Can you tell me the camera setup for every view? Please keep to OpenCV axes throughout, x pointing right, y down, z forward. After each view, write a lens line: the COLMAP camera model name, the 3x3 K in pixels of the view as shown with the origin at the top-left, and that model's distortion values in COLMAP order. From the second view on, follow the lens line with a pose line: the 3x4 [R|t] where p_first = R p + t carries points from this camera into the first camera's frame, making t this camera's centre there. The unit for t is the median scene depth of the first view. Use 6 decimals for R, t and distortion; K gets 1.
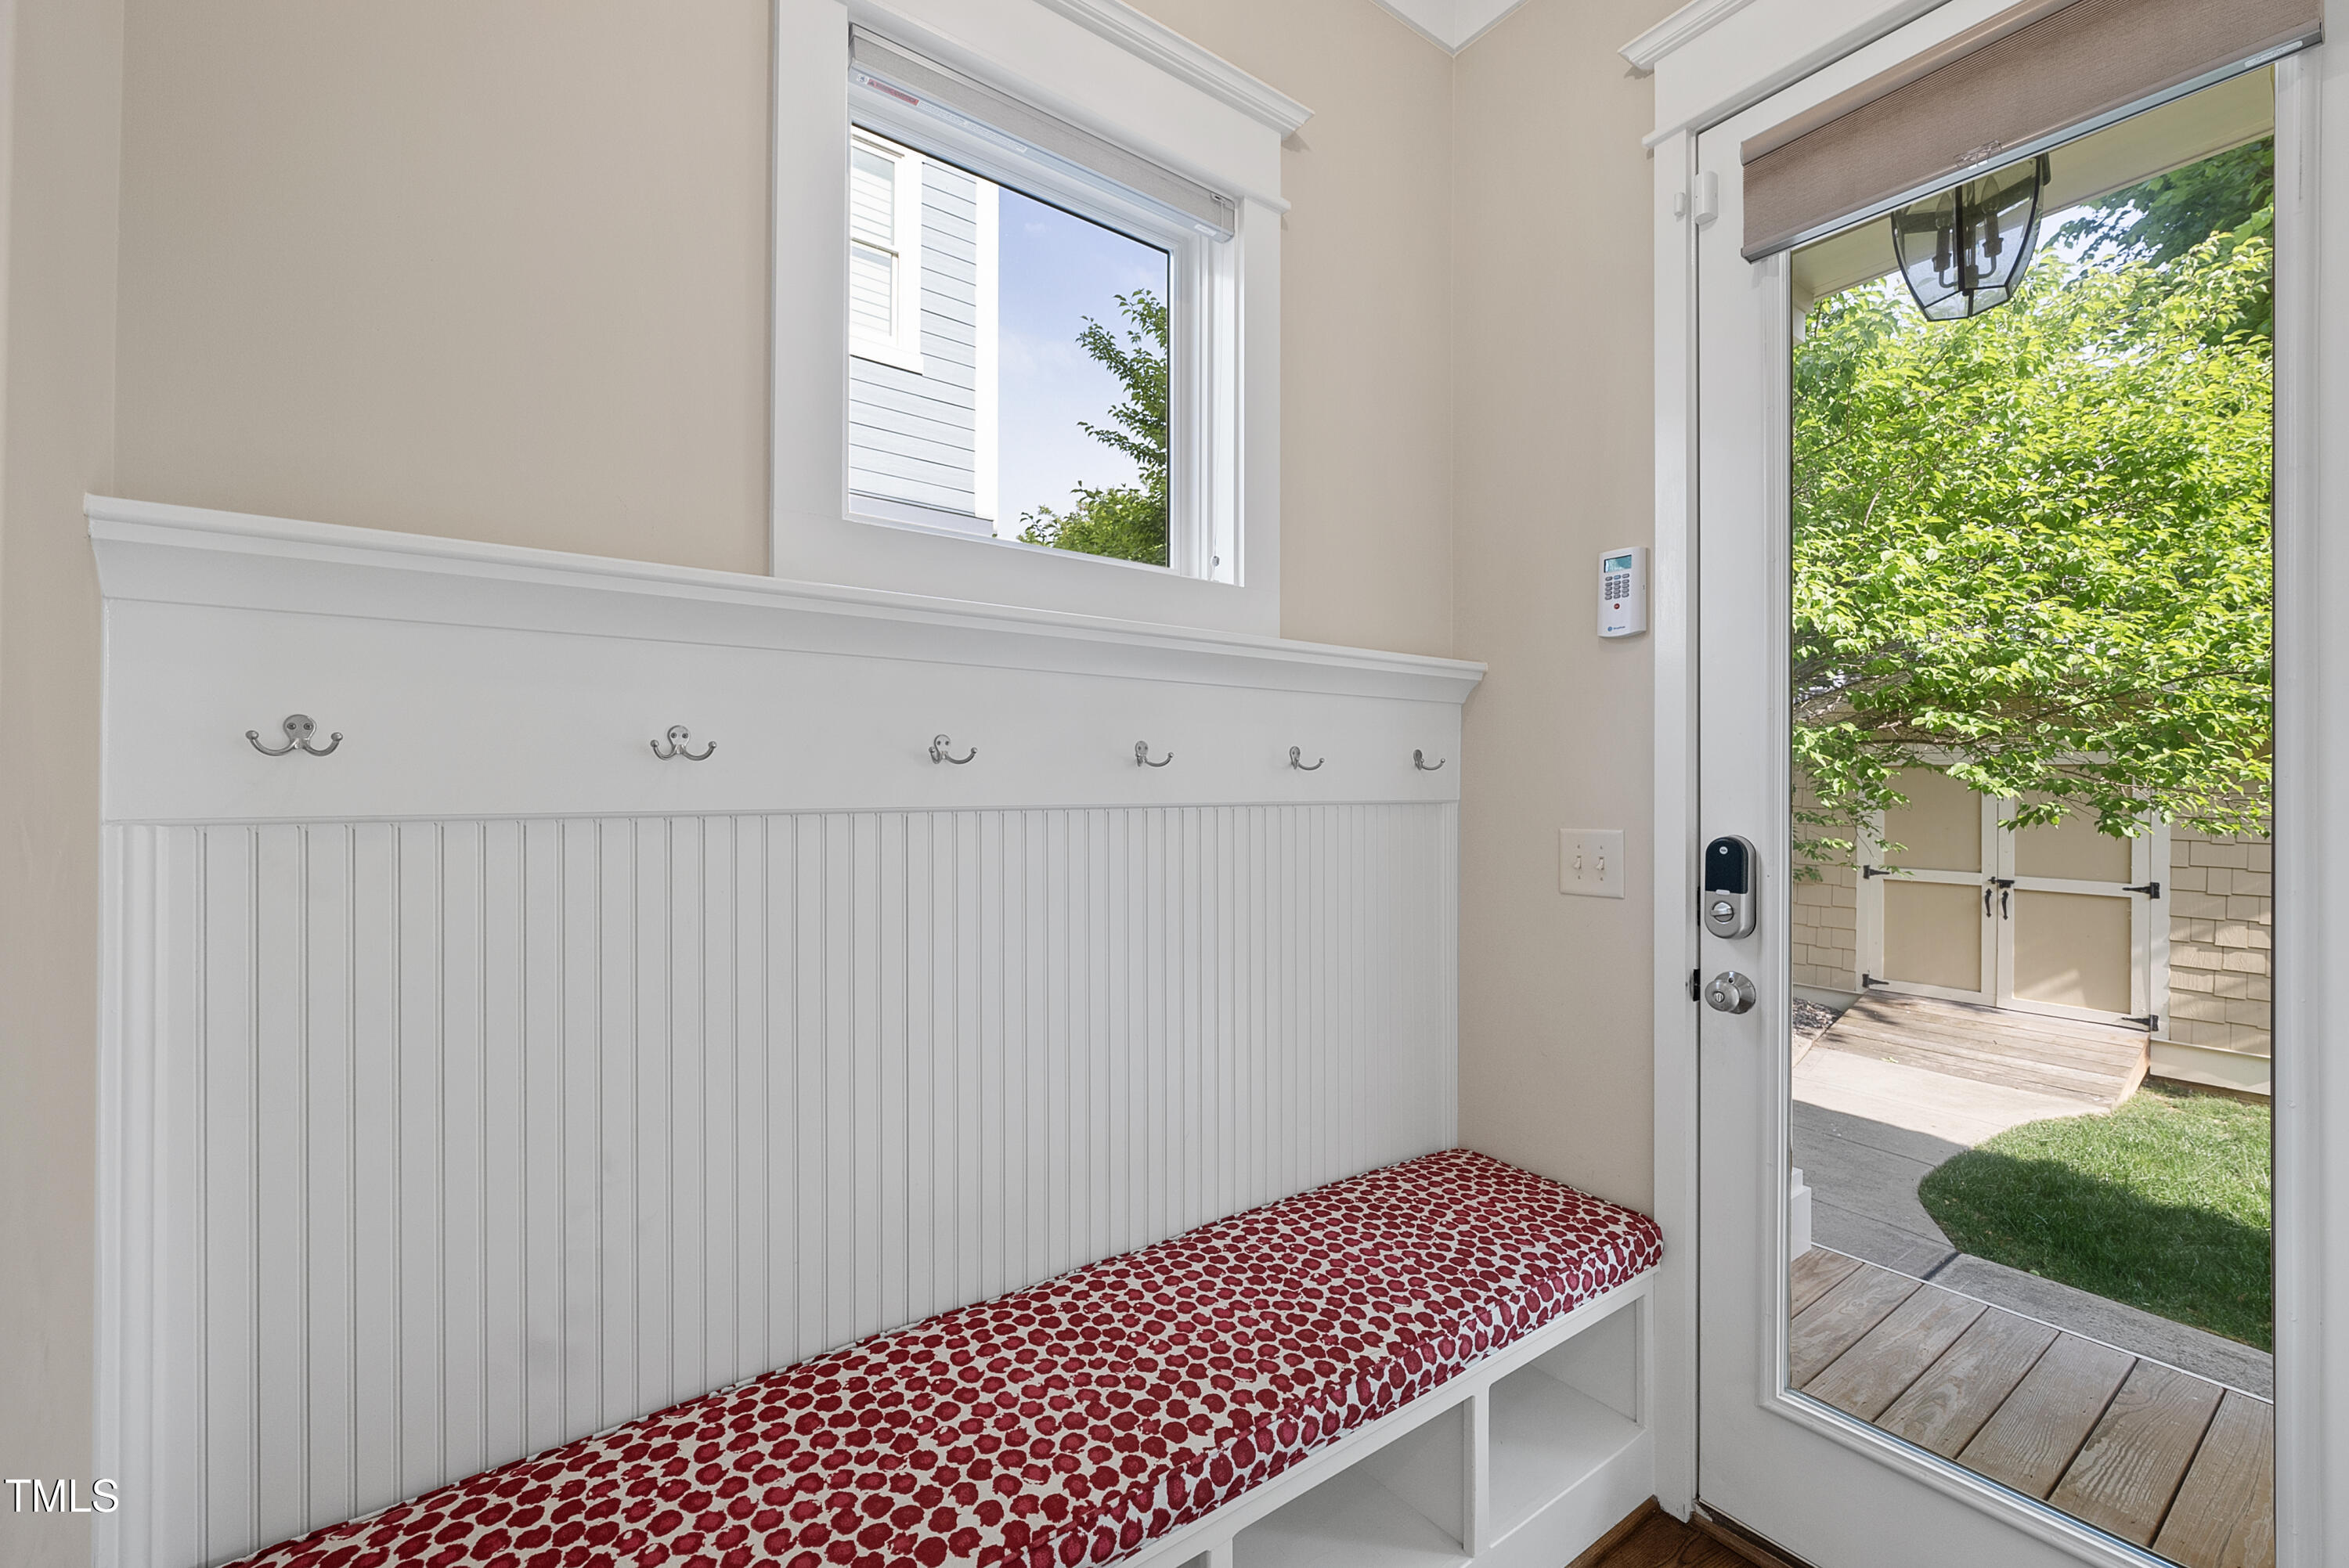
lens RADIAL K [[965.8, 0, 1178.3], [0, 965.8, 784.4], [0, 0, 1]] dist [0.000686, 0.000114]
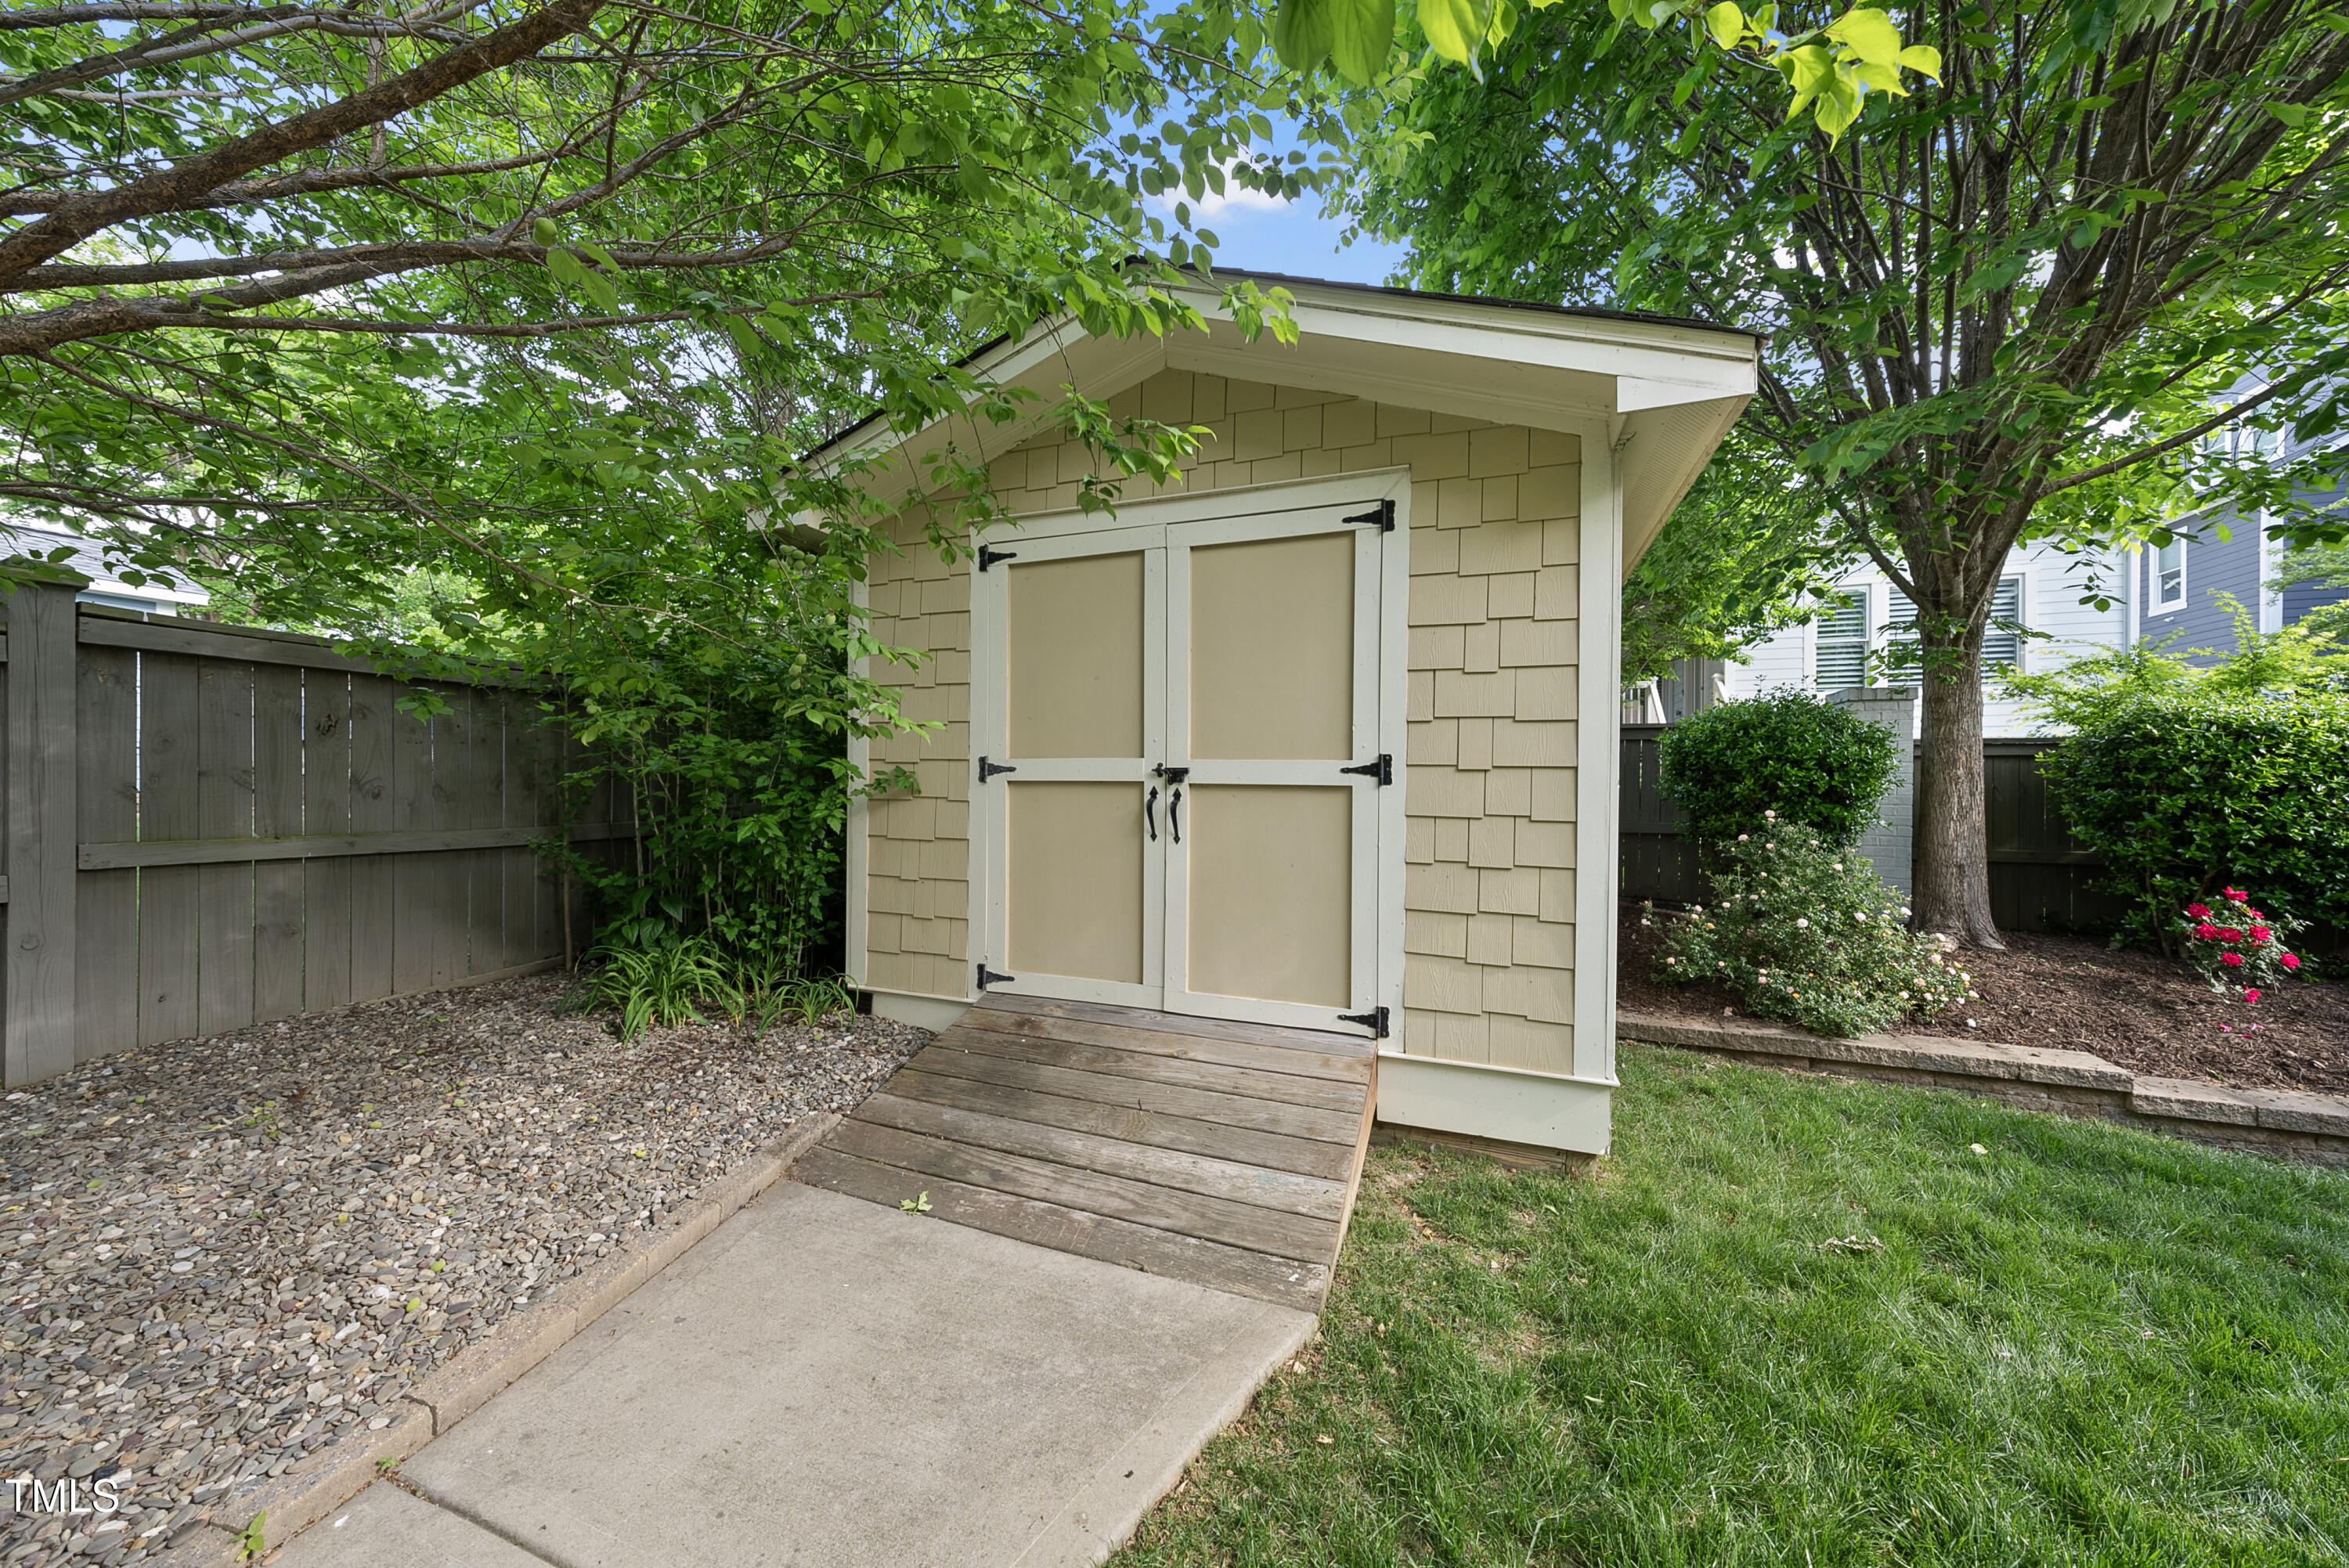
lens RADIAL K [[815.7, 0, 1171.7], [0, 815.7, 774.1], [0, 0, 1]] dist [-0.000517, 0.000390]
pose [[0.839360, -0.006193, 0.543541, 0.676374], [0.000484, 0.999943, 0.010645, 0.107585], [-0.543576, -0.008672, 0.839315, 0.695092]]
